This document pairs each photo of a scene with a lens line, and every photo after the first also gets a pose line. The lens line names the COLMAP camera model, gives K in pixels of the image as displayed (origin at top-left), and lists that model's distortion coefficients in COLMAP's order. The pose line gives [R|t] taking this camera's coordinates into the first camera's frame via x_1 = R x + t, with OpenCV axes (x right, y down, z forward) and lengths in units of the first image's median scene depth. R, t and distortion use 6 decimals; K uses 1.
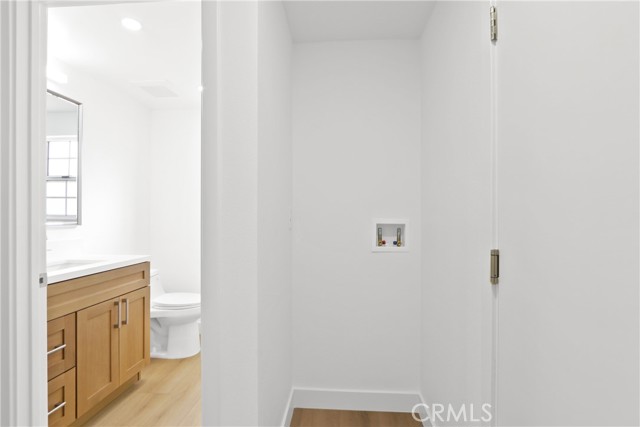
lens RADIAL K [[299.9, 0, 318.9], [0, 299.9, 211.9], [0, 0, 1]] dist [-0.000287, -0.000200]
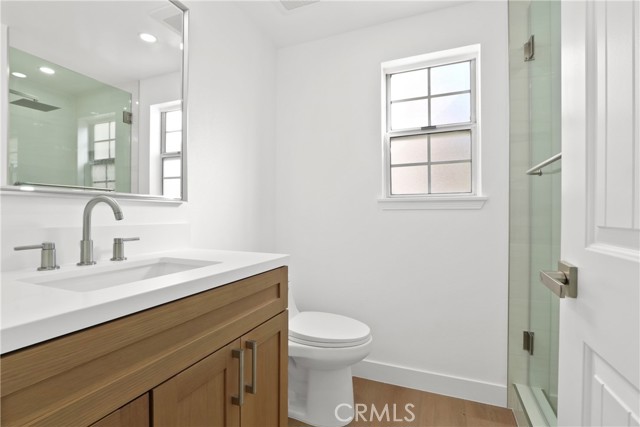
lens RADIAL K [[296.9, 0, 316.6], [0, 296.9, 212.1], [0, 0, 1]] dist [-0.012988, 0.000076]
pose [[0.945866, -0.000946, -0.324557, -0.384400], [0.002159, 0.999992, 0.003379, 0.074363], [0.324552, -0.003897, 0.945860, 0.573869]]
